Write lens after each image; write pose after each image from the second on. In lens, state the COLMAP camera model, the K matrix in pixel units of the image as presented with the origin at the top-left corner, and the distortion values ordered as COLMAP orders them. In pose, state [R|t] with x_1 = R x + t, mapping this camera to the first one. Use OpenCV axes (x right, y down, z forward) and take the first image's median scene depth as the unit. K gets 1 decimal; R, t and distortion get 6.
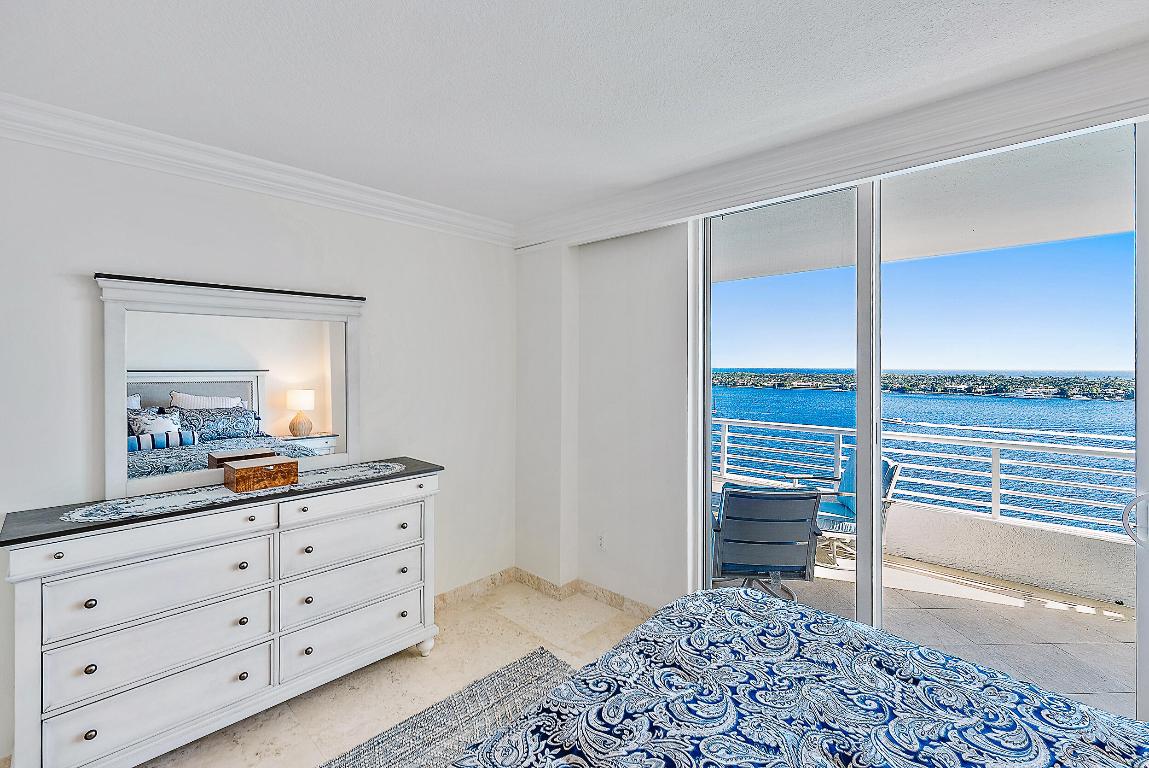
lens RADIAL K [[496.4, 0, 587.2], [0, 496.4, 366.9], [0, 0, 1]] dist [0.000317, 0.000038]
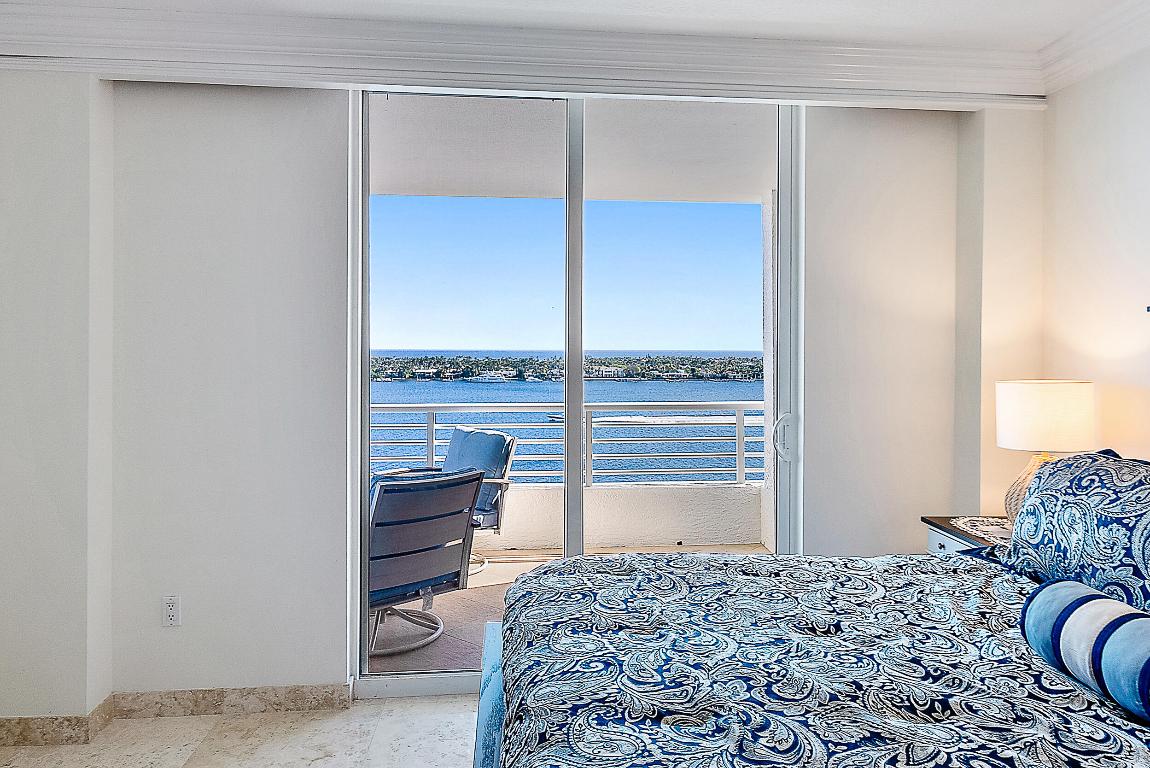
lens RADIAL K [[749.3, 0, 561.5], [0, 749.3, 357.1], [0, 0, 1]] dist [0.017485, 0.000052]
pose [[0.679954, -0.008928, 0.733200, -0.311438], [-0.001148, 0.999912, 0.013240, 0.048914], [-0.733254, -0.009844, 0.679884, 0.083078]]
